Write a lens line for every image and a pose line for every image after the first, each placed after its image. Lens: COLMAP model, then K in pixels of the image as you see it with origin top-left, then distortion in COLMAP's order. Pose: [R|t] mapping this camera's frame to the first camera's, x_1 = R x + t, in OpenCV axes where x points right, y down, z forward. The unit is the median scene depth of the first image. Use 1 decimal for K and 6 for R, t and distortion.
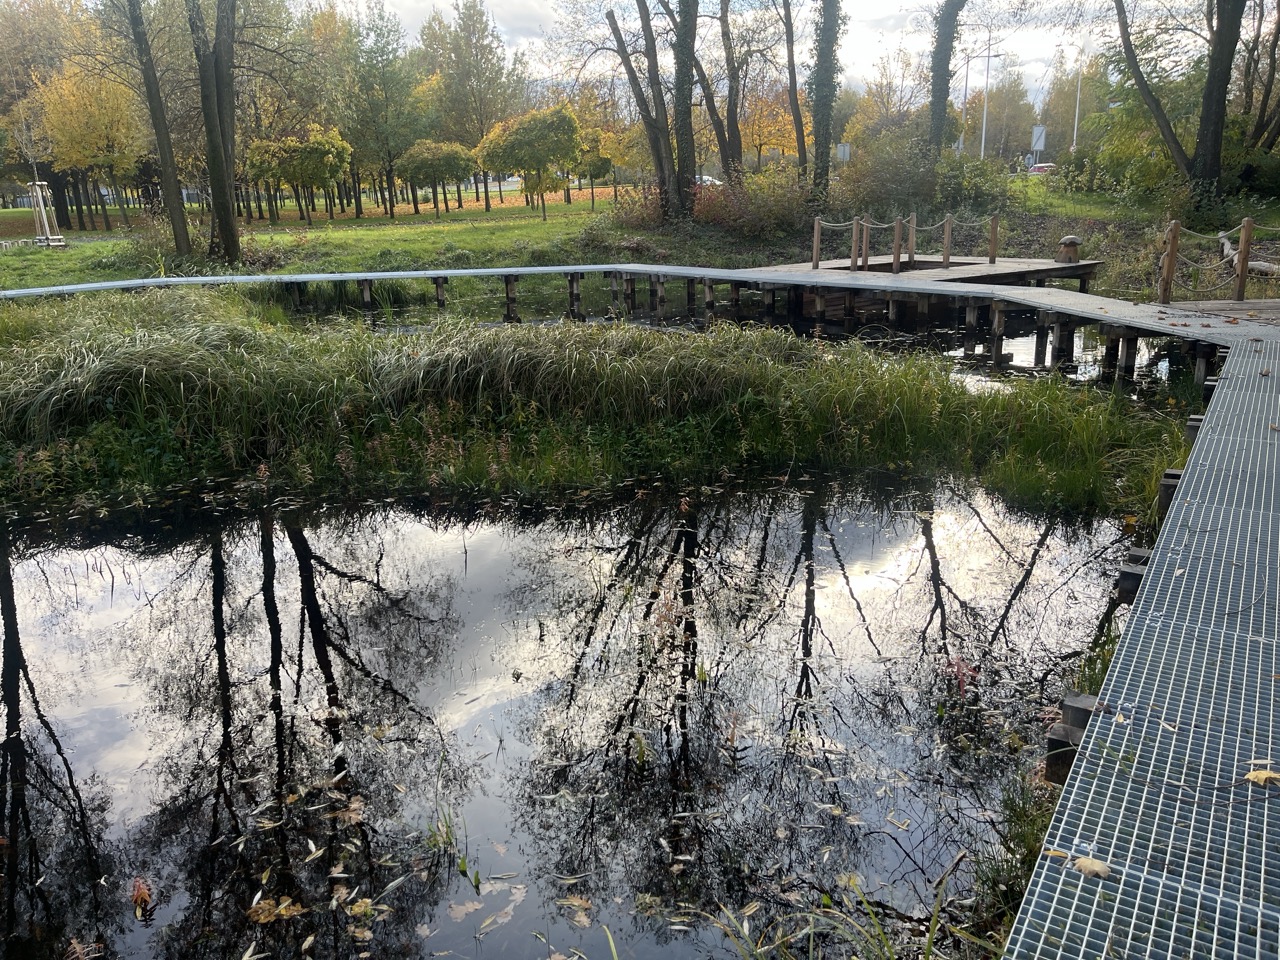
lens RADIAL K [[956.9, 0, 640.0], [0, 956.9, 480.0], [0, 0, 1]] dist [0.046401, -0.055251]
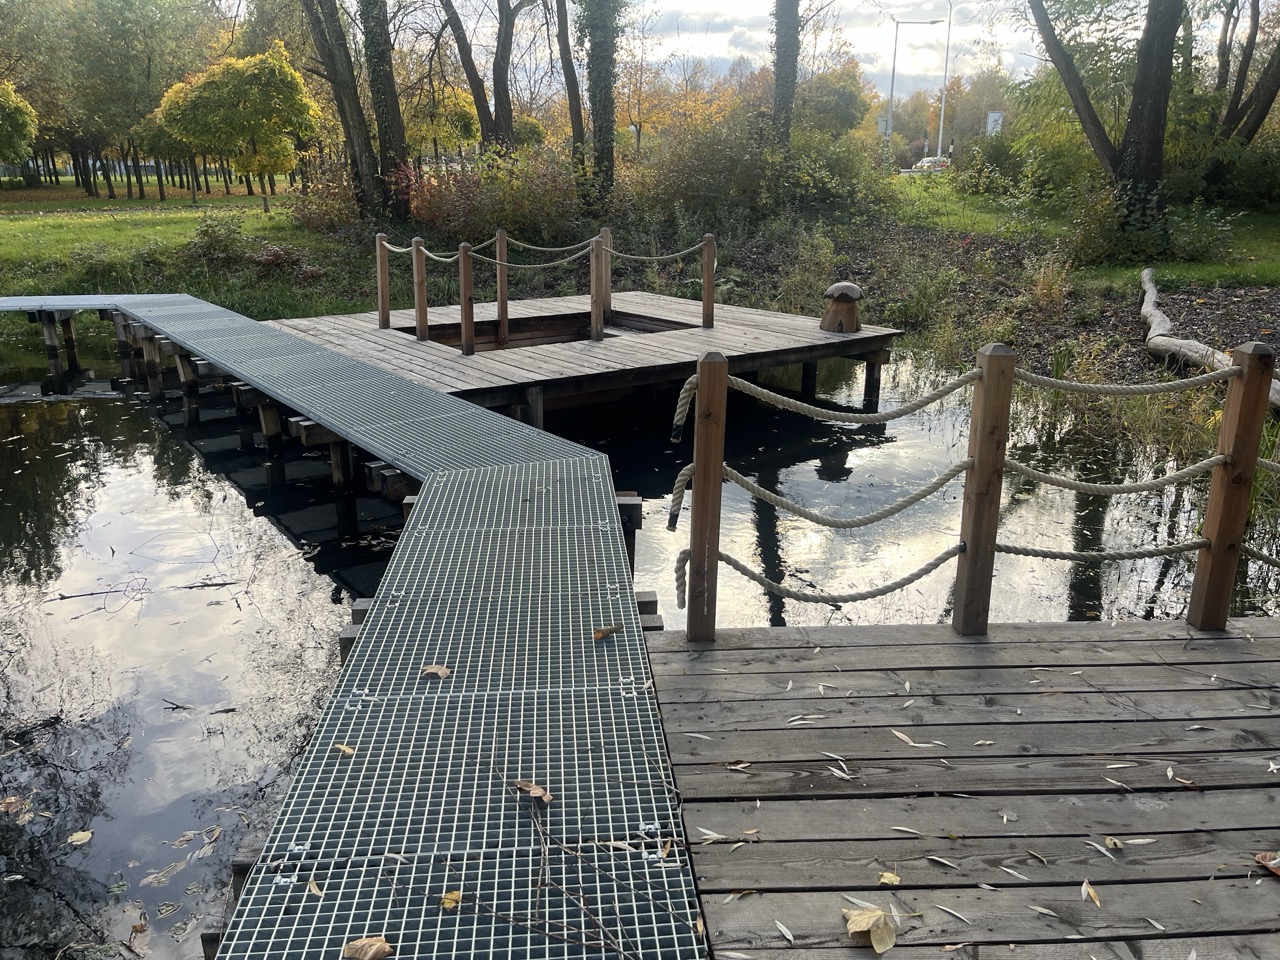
lens RADIAL K [[956.9, 0, 640.0], [0, 956.9, 480.0], [0, 0, 1]] dist [0.046401, -0.055251]
pose [[0.999692, 0.024744, 0.001707, 0.242418], [-0.024766, 0.999589, 0.014427, -0.106429], [-0.001350, -0.014464, 0.999894, 0.332347]]
